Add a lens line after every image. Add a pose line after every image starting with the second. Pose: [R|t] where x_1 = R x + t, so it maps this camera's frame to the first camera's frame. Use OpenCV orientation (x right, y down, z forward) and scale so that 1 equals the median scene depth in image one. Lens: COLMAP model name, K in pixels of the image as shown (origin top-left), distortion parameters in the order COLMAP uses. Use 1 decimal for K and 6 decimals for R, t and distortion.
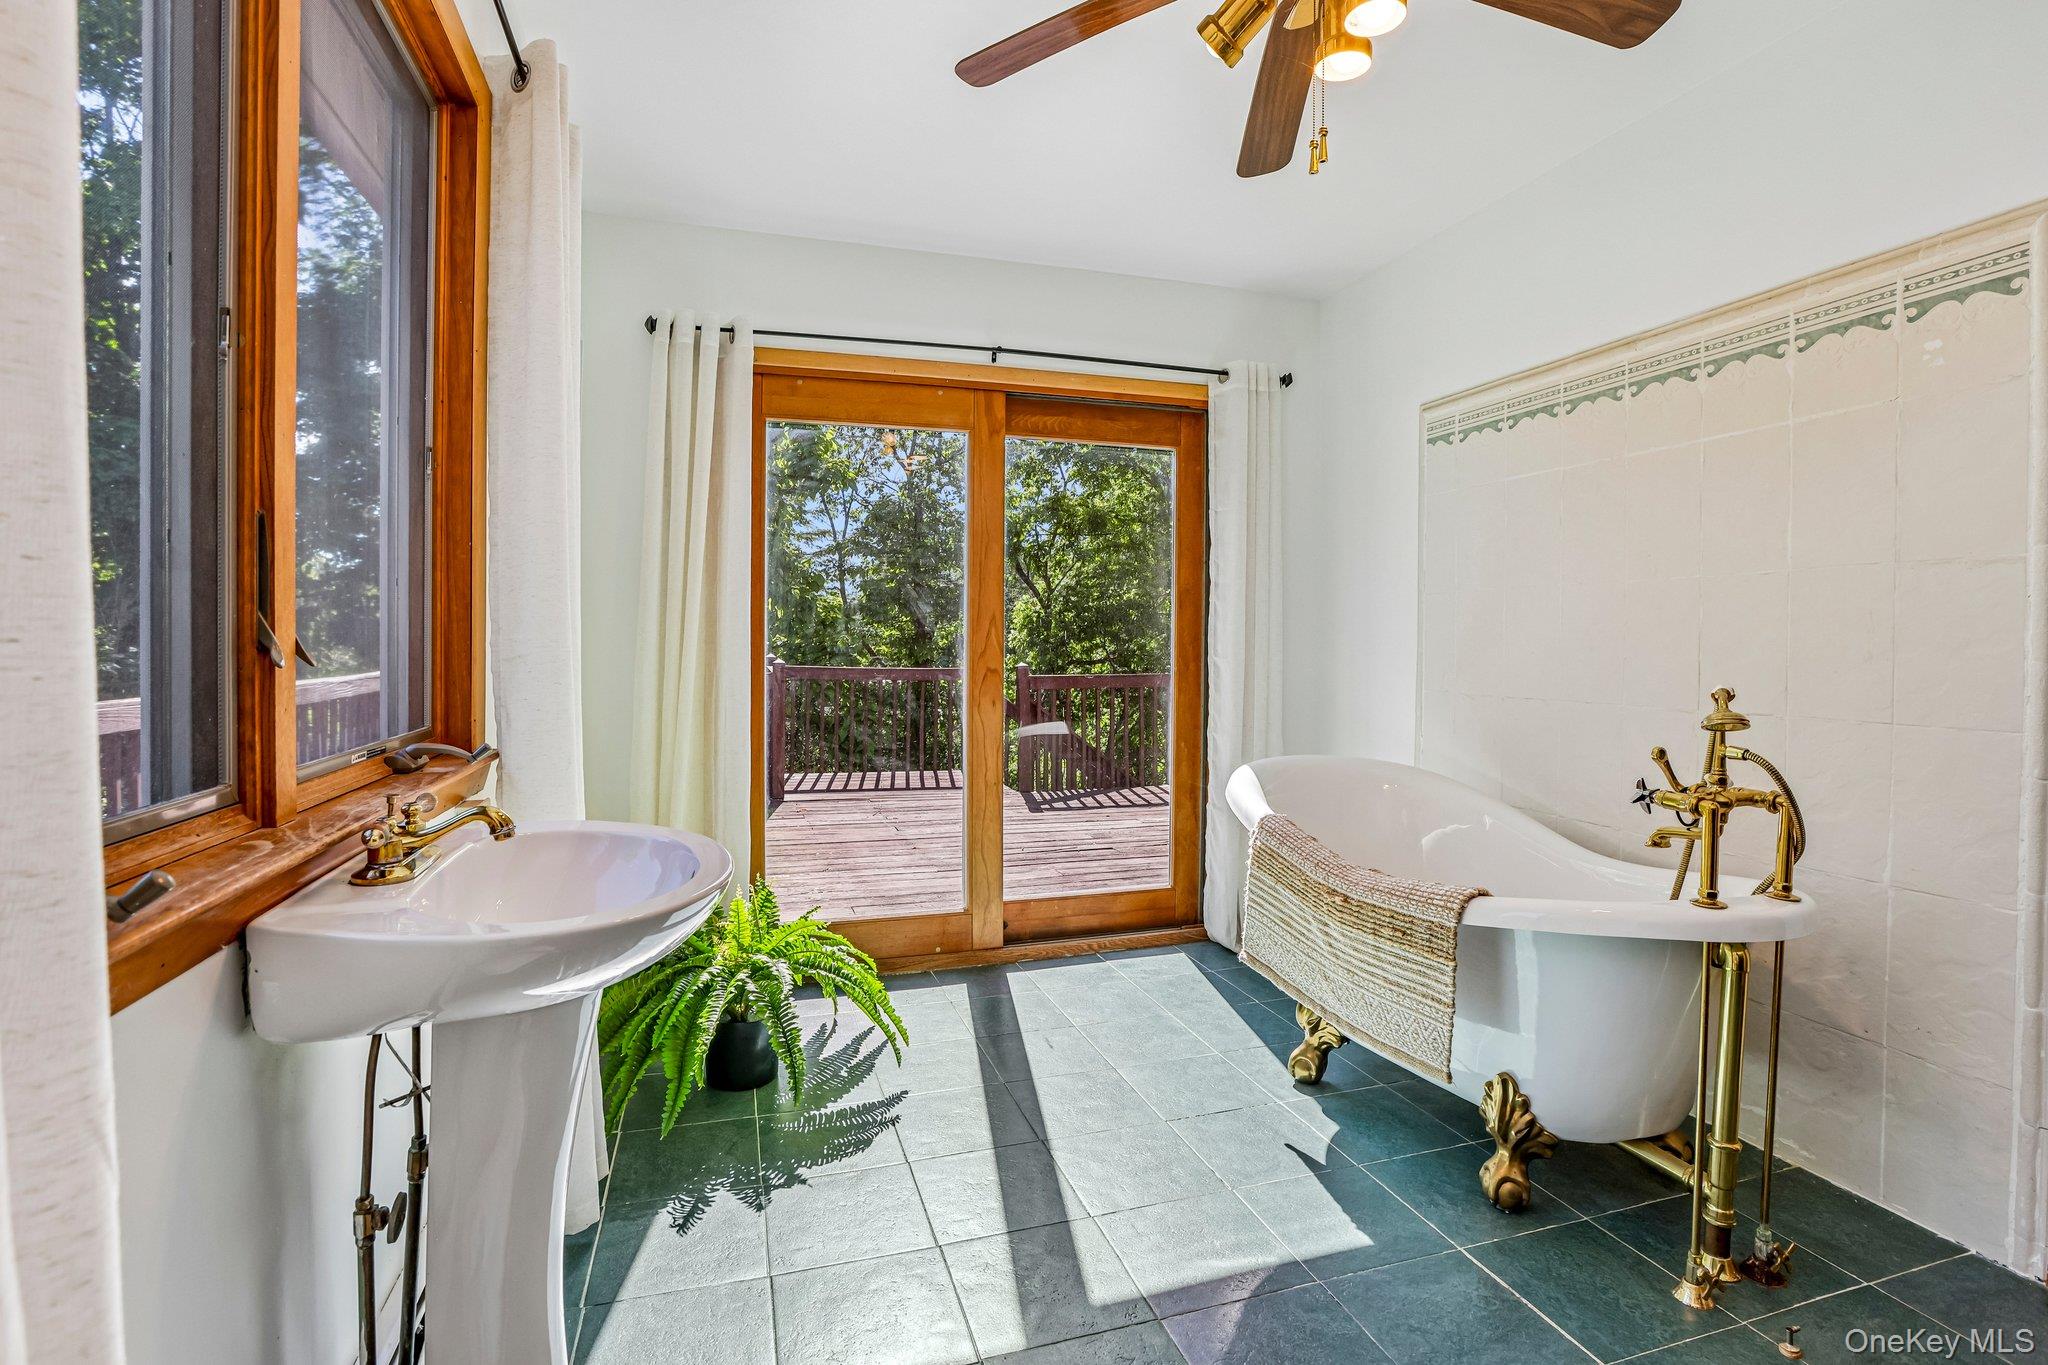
lens RADIAL K [[941.9, 0, 1018.6], [0, 941.9, 674.0], [0, 0, 1]] dist [-0.037868, 0.000242]
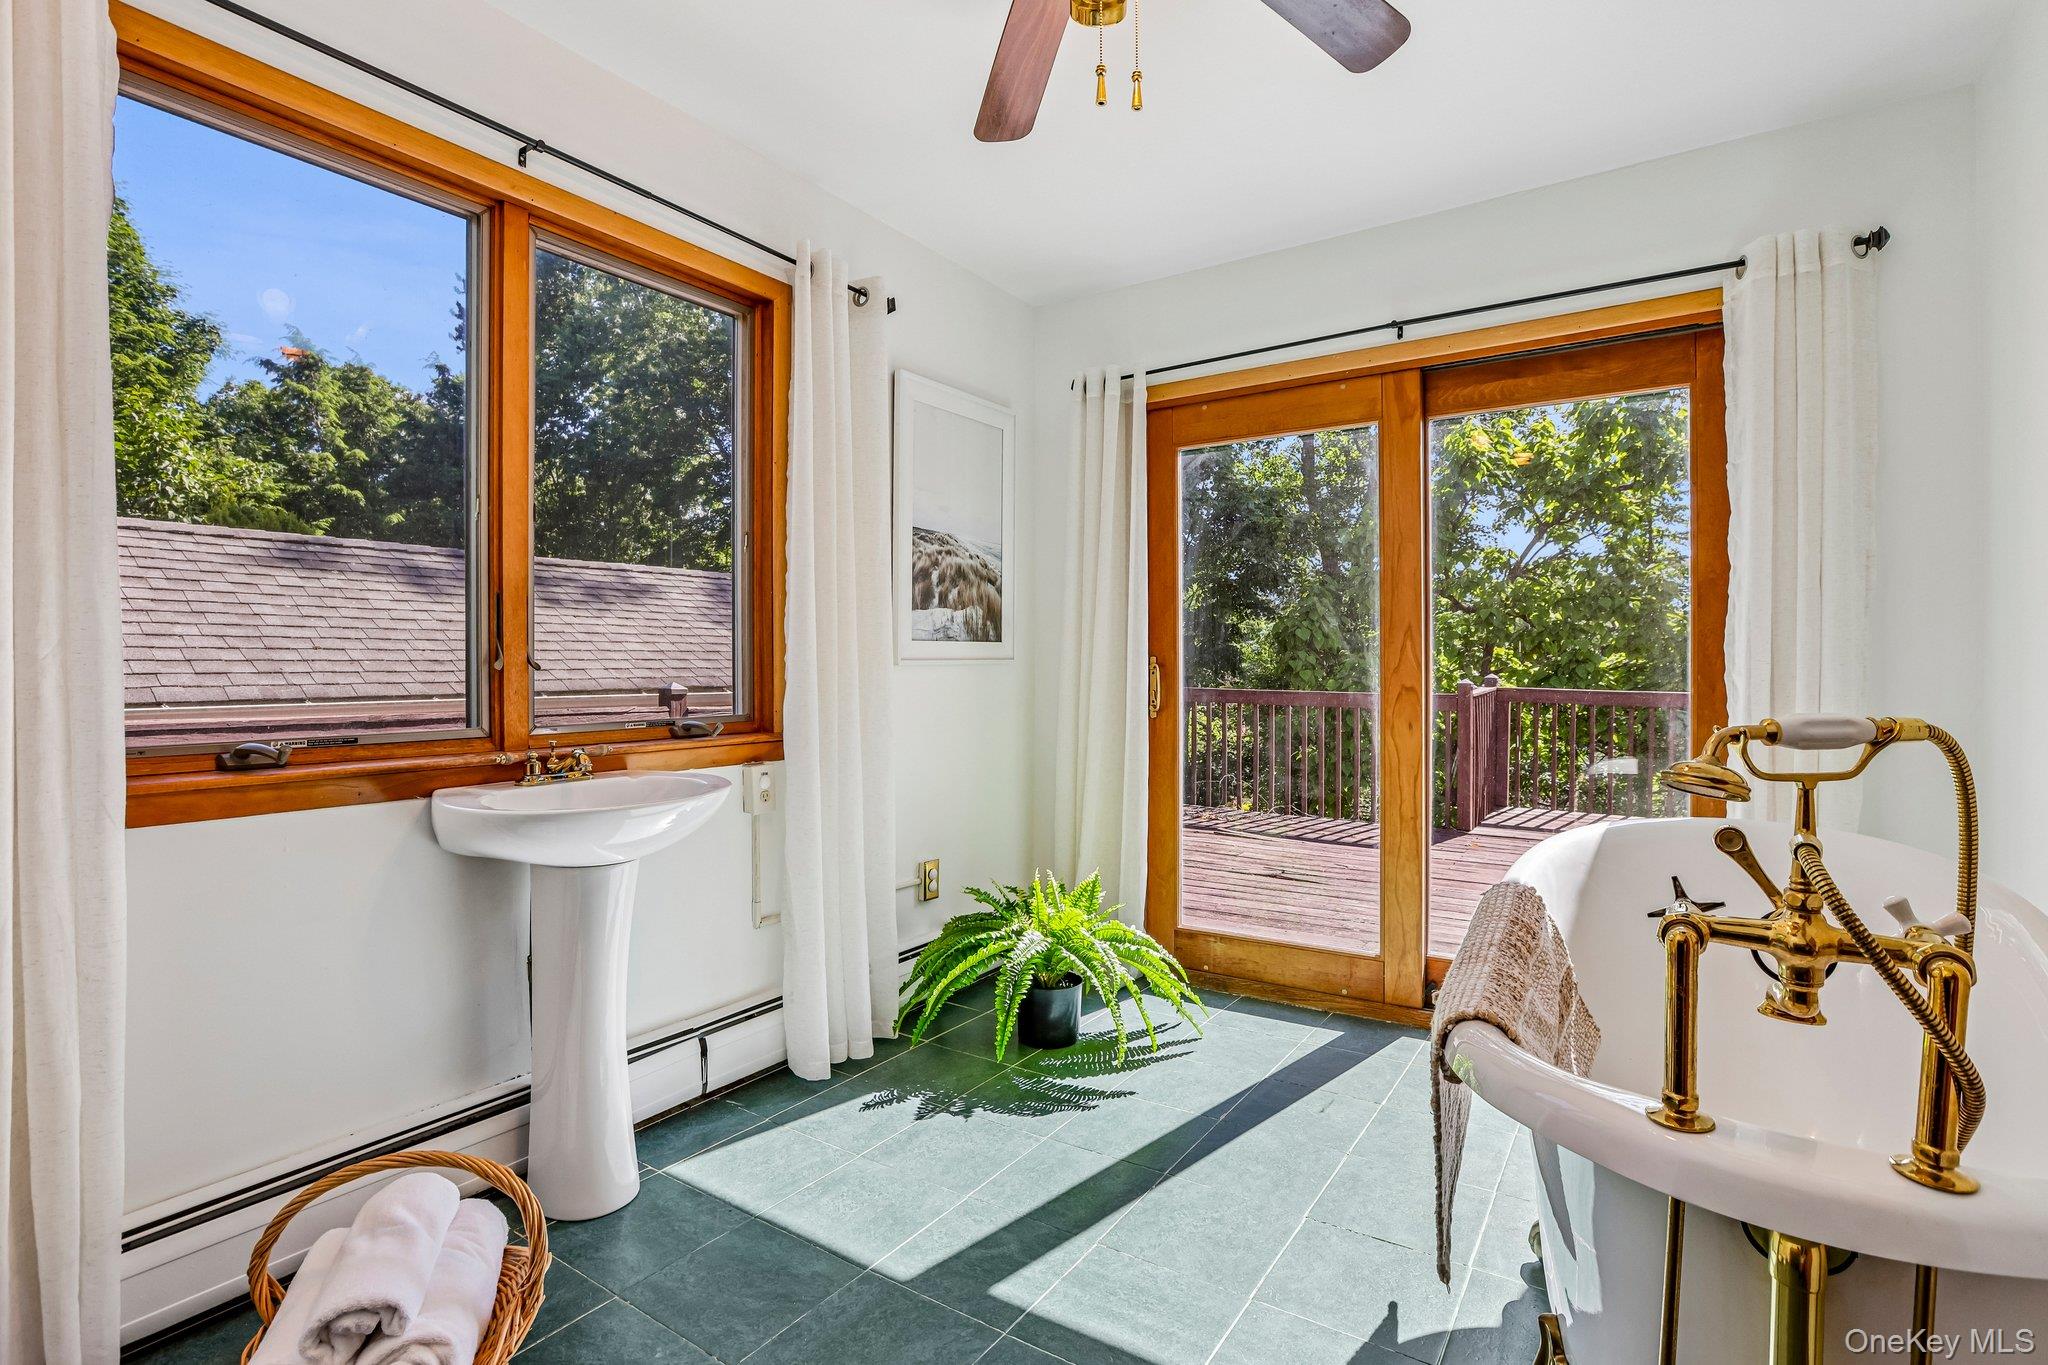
lens RADIAL K [[958.8, 0, 1024.0], [0, 958.8, 682.5], [0, 0, 1]] dist [-0.004406, 0.000200]
pose [[0.653283, 0.009969, -0.757048, 0.429870], [-0.020356, 0.999783, -0.004400, 0.001861], [0.756840, 0.018285, 0.653344, 0.151626]]
